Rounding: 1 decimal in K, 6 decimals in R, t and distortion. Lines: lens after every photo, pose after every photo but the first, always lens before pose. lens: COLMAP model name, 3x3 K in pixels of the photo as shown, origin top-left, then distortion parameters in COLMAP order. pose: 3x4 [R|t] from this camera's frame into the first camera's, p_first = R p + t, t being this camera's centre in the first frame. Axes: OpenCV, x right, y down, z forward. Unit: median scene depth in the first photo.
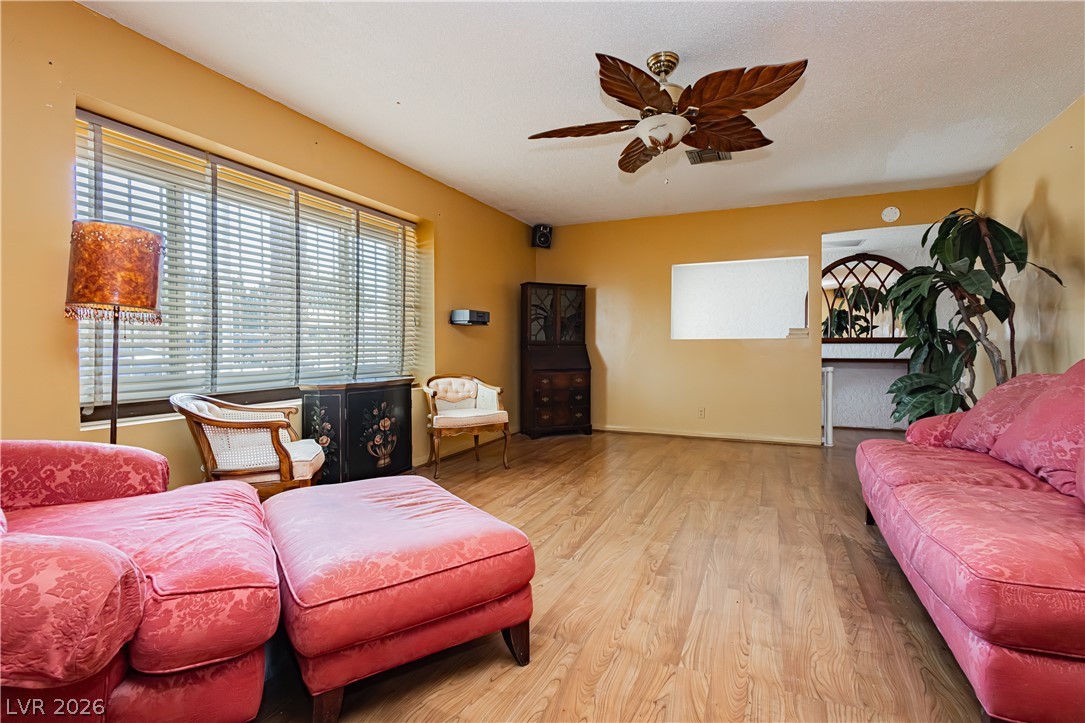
lens RADIAL K [[506.2, 0, 542.3], [0, 506.2, 356.7], [0, 0, 1]] dist [0.002645, 0.000006]
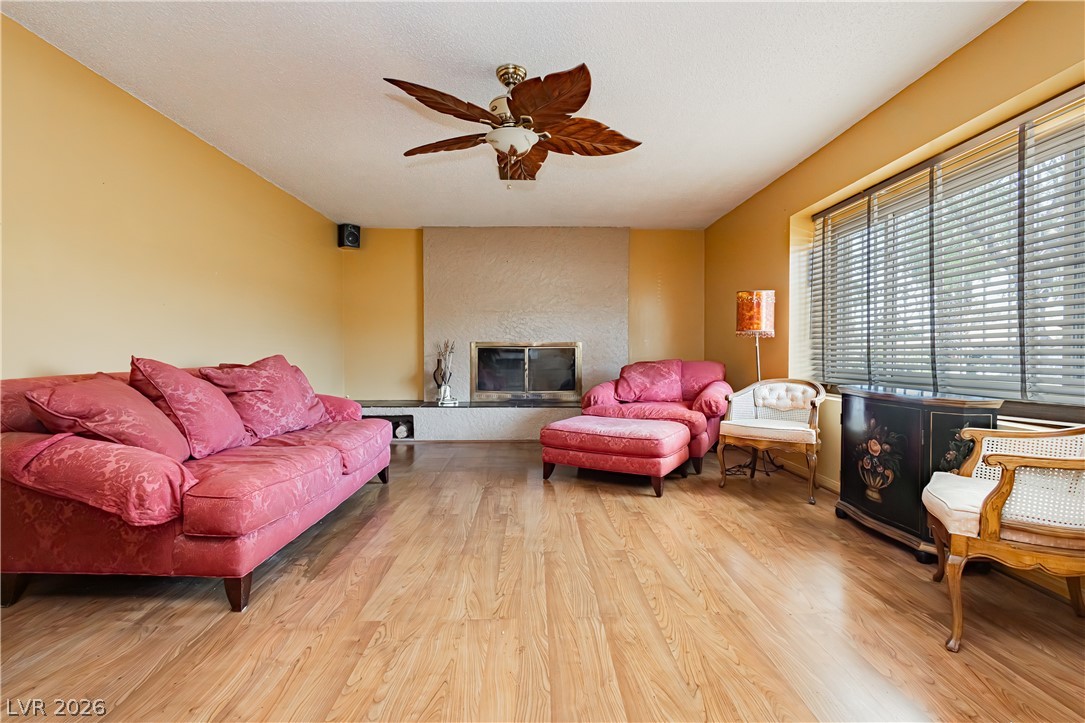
lens RADIAL K [[506.2, 0, 542.3], [0, 506.2, 356.7], [0, 0, 1]] dist [0.002645, 0.000006]
pose [[-0.903230, 0.006963, -0.429100, 0.605532], [-0.003923, 0.999693, 0.024479, -0.026308], [0.429138, 0.023794, -0.902925, 1.892149]]
